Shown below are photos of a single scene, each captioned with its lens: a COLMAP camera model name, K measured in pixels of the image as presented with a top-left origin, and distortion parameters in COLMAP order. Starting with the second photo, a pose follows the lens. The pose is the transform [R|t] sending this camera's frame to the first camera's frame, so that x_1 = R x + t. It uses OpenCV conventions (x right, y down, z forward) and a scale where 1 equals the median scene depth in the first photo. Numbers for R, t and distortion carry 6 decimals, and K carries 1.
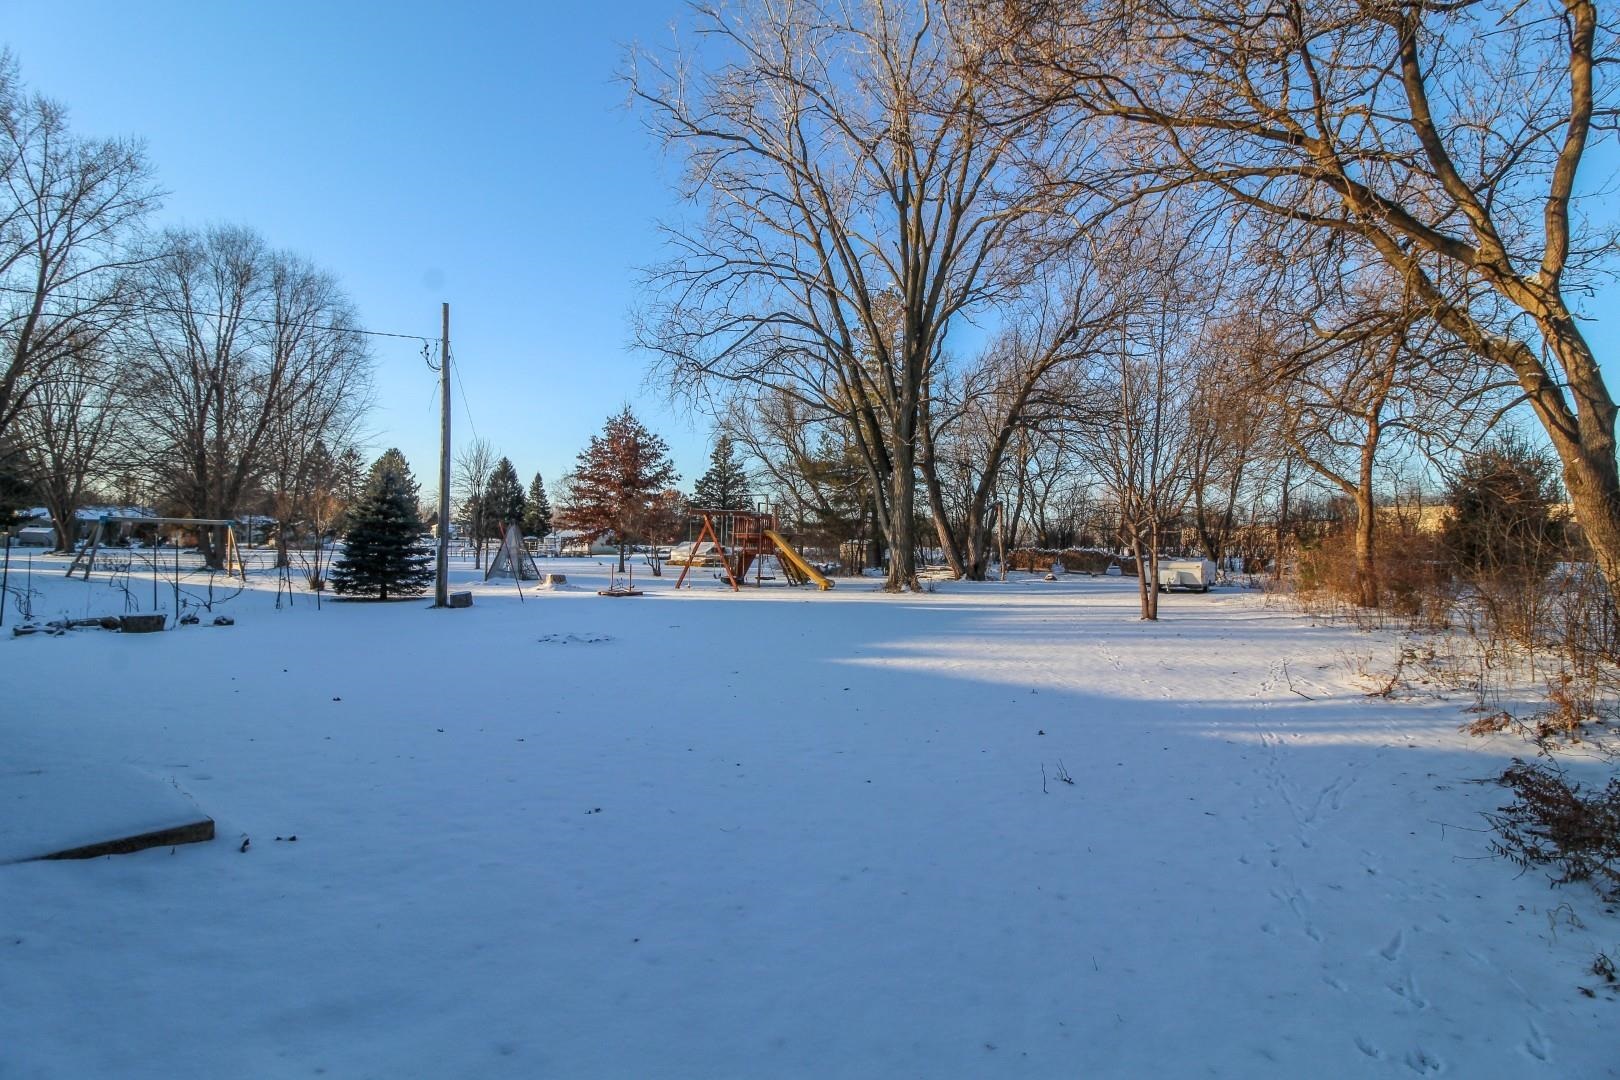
lens RADIAL K [[795.8, 0, 809.4], [0, 795.8, 519.8], [0, 0, 1]] dist [0.001393, -0.012265]
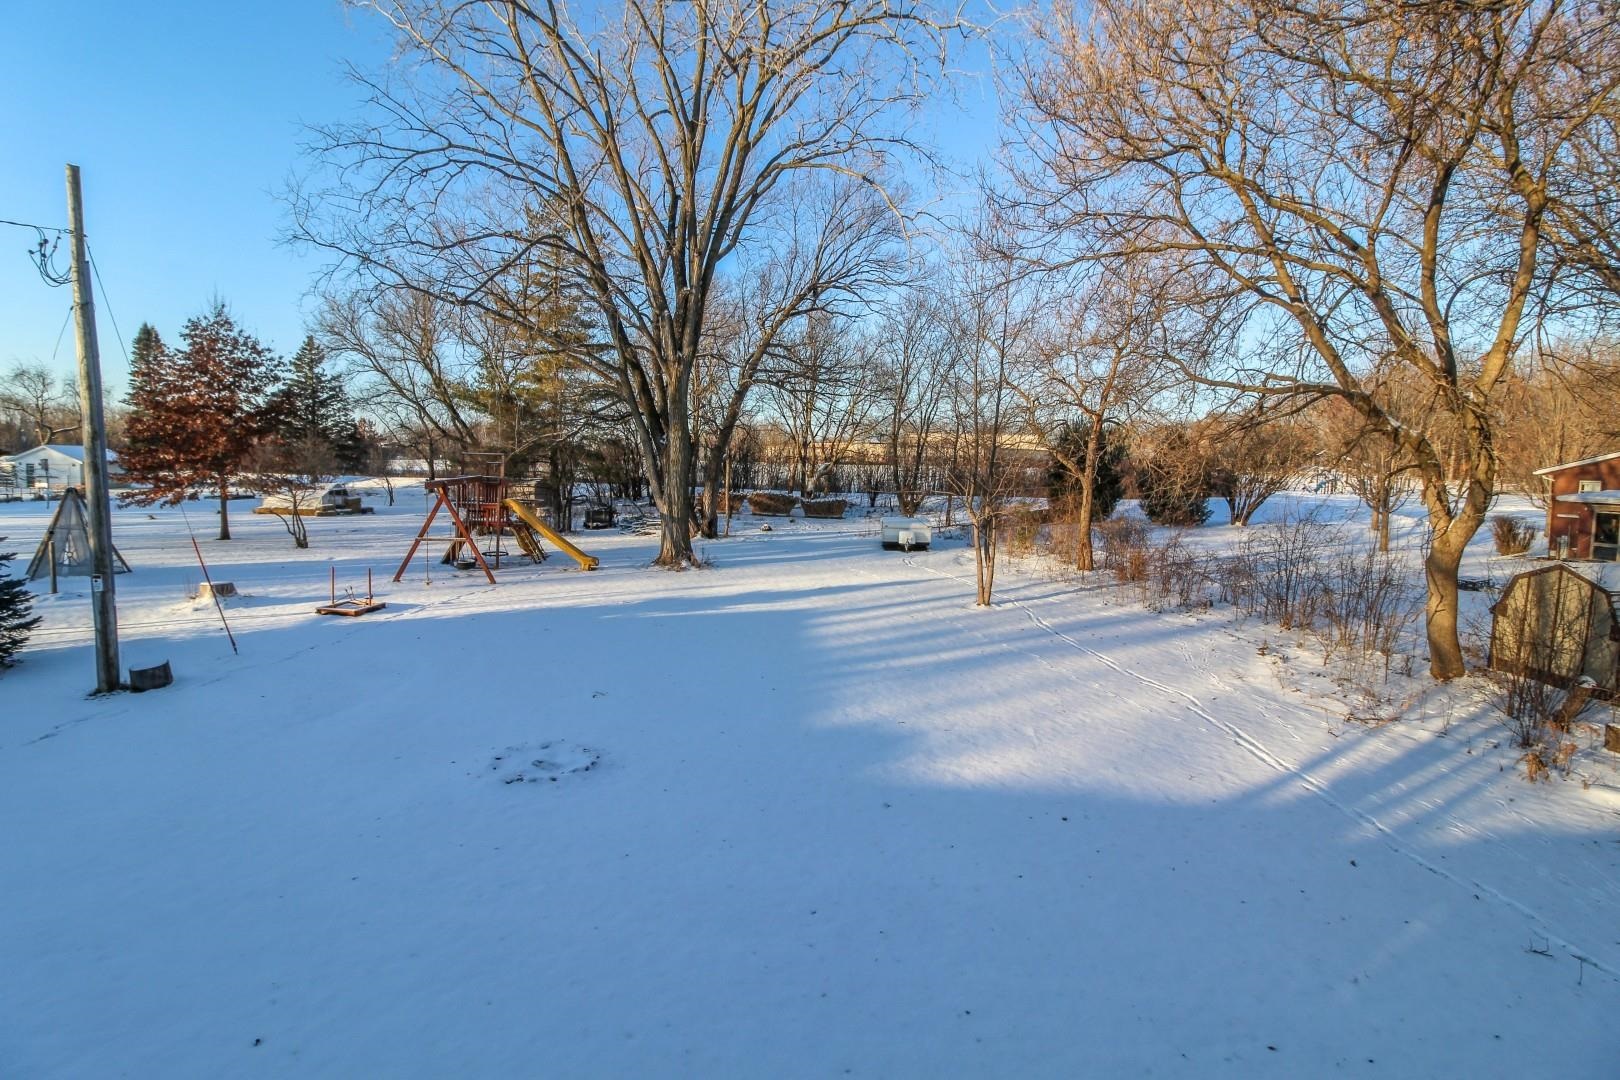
lens RADIAL K [[778.9, 0, 809.8], [0, 778.9, 516.7], [0, 0, 1]] dist [0.000495, -0.013699]
pose [[0.840843, -0.037700, 0.539964, -0.233804], [-0.032053, 0.992353, 0.119199, -0.077568], [-0.540329, -0.117535, 0.833205, 0.172256]]
